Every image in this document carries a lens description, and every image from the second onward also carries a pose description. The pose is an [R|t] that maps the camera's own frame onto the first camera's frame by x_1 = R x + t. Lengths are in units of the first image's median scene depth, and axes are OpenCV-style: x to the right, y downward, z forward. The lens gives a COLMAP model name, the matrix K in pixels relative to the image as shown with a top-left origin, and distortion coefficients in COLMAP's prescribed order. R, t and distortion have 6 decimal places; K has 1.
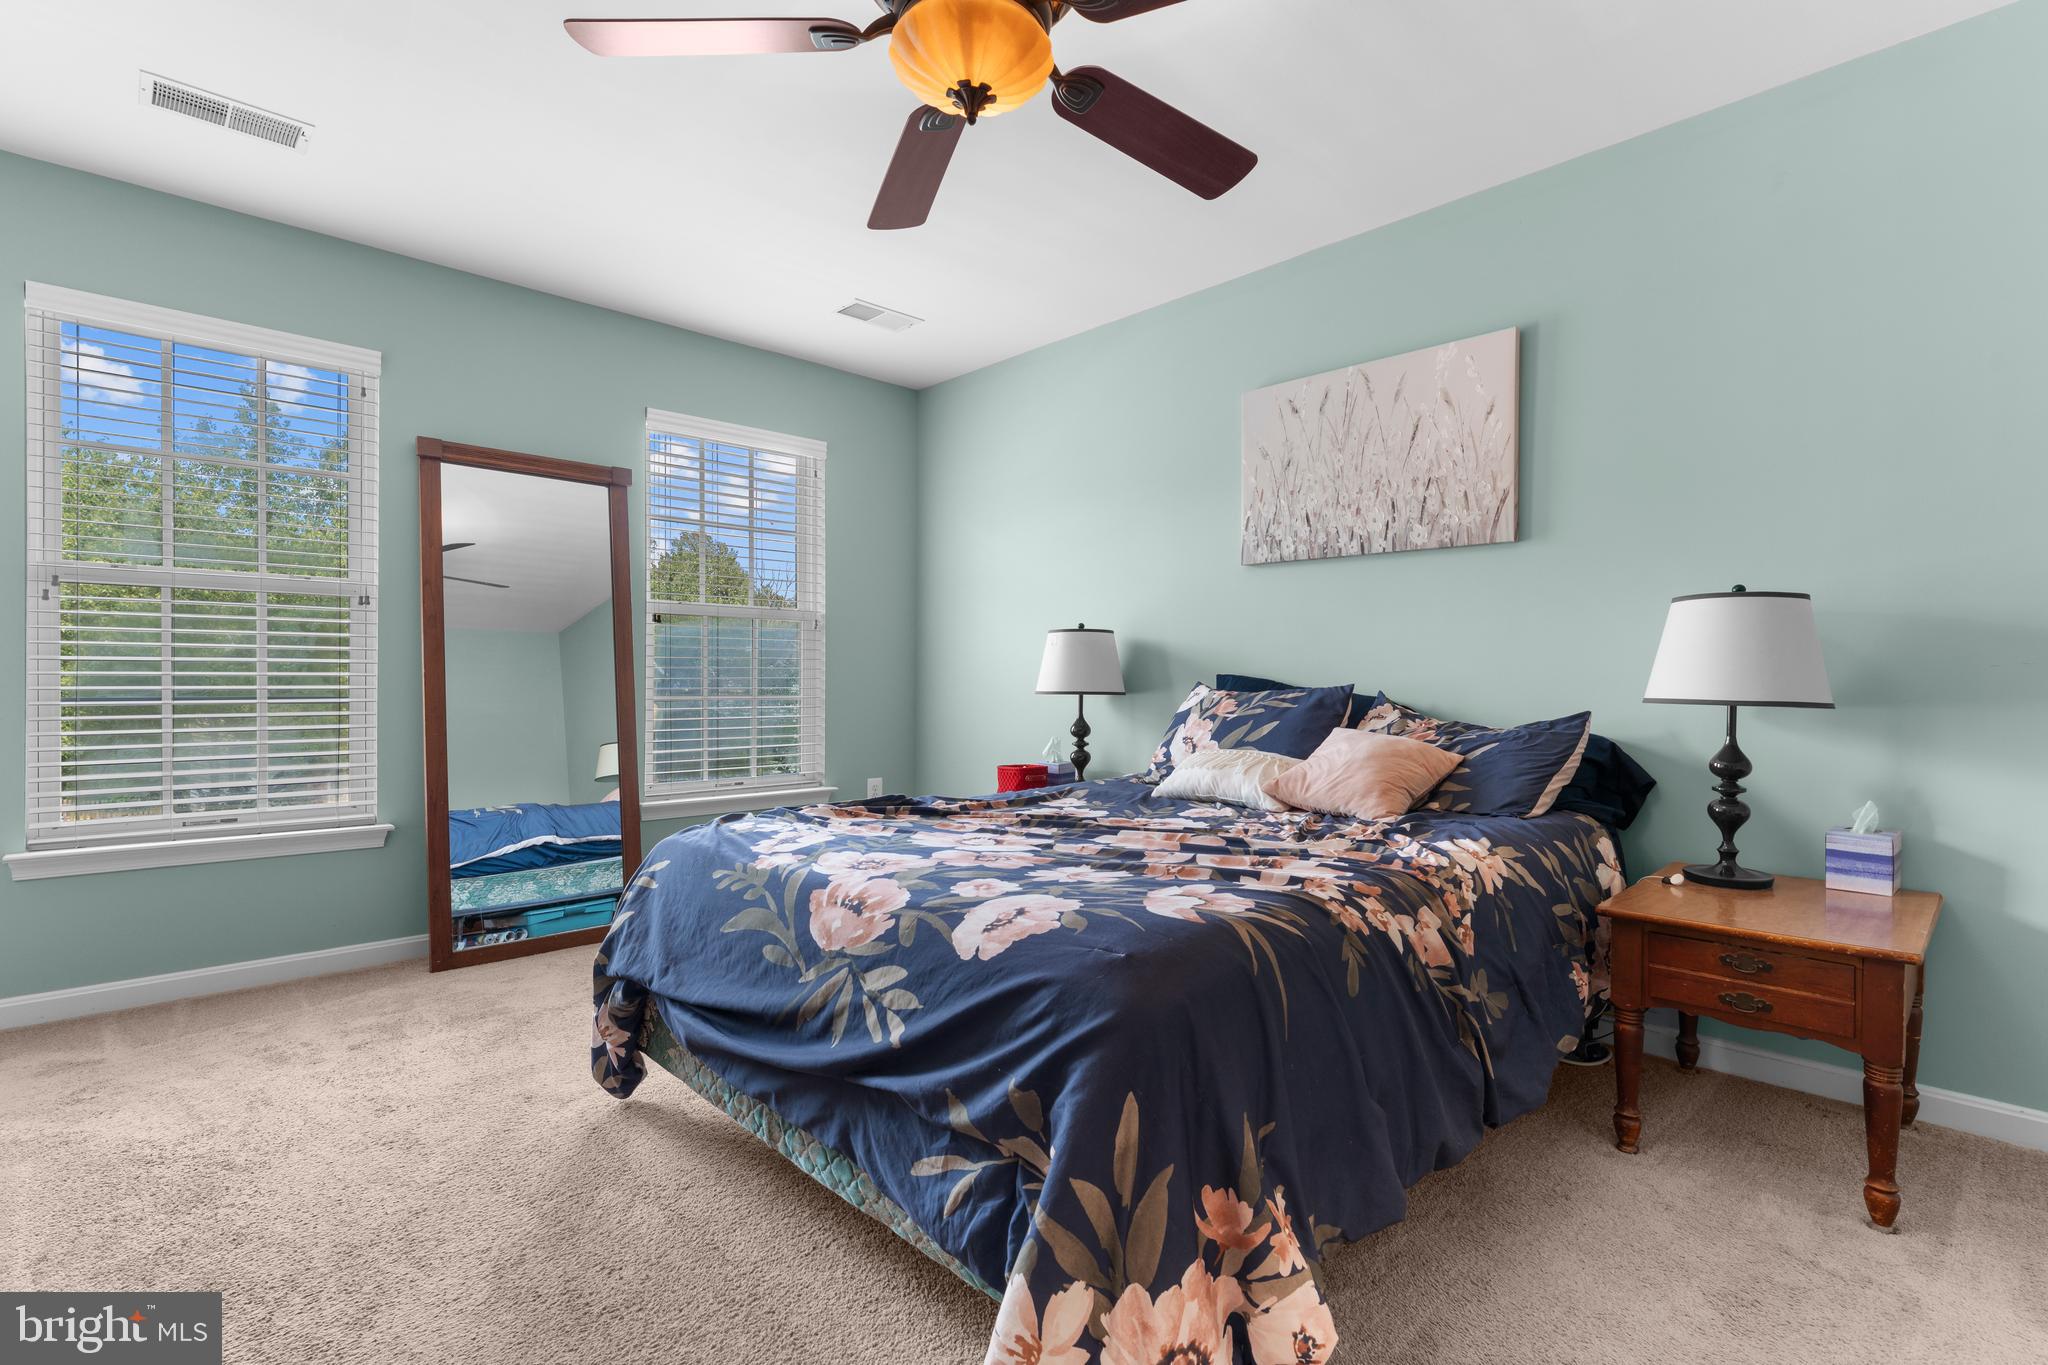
lens RADIAL K [[969.9, 0, 1016.4], [0, 969.9, 693.0], [0, 0, 1]] dist [-0.001842, -0.000302]
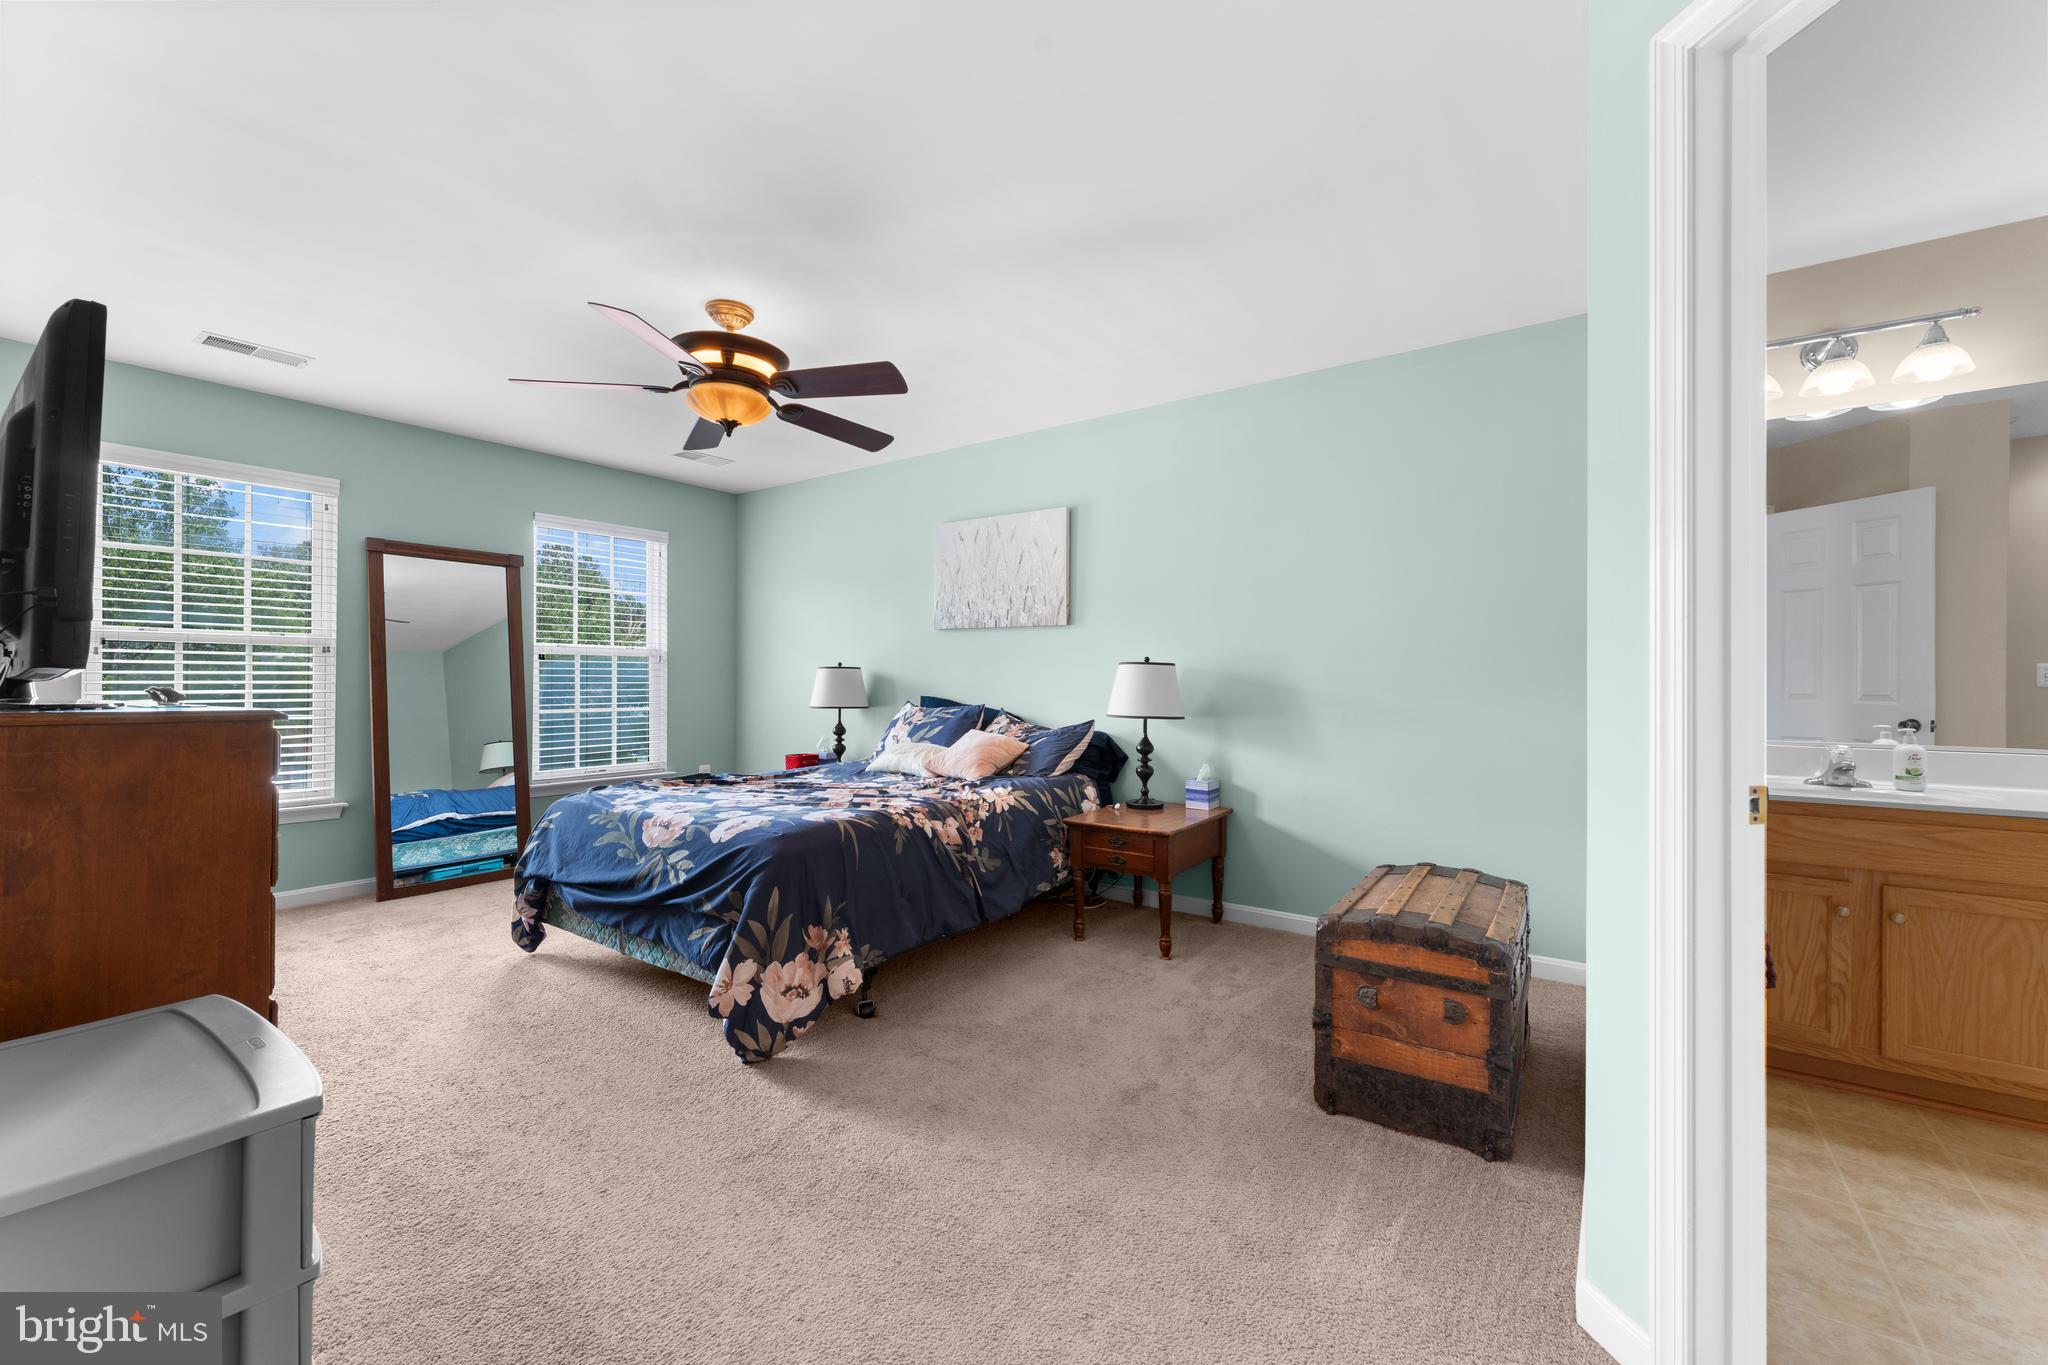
lens RADIAL K [[816.2, 0, 1019.1], [0, 816.2, 683.7], [0, 0, 1]] dist [-0.000887, -0.000534]
pose [[0.981135, -0.001823, 0.193317, 0.168176], [0.003687, 0.999950, -0.009284, -0.042663], [-0.193290, 0.009821, 0.981092, -0.601702]]
